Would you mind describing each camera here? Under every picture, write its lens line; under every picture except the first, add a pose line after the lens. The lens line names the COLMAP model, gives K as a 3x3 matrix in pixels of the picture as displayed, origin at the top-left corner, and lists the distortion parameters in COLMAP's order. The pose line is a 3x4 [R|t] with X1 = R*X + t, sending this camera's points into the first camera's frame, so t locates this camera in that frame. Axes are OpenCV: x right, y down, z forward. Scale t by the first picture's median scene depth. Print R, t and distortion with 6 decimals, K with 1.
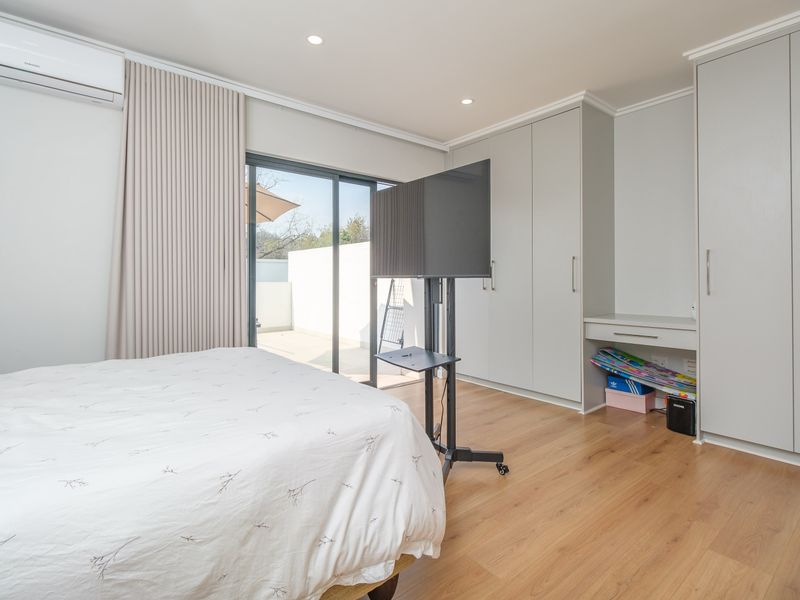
lens RADIAL K [[408.1, 0, 395.7], [0, 408.1, 279.7], [0, 0, 1]] dist [0.003065, 0.000030]
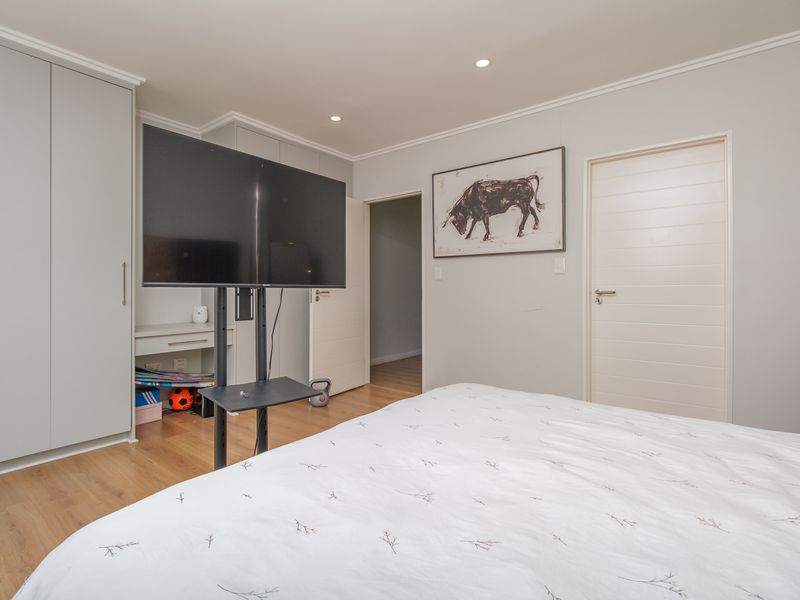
lens RADIAL K [[401.2, 0, 400.2], [0, 401.2, 291.4], [0, 0, 1]] dist [0.002220, 0.000185]
pose [[-0.236095, -0.000743, 0.971730, -0.646674], [-0.004091, 0.999992, -0.000229, 0.001656], [-0.971721, -0.004029, -0.236096, 0.811100]]
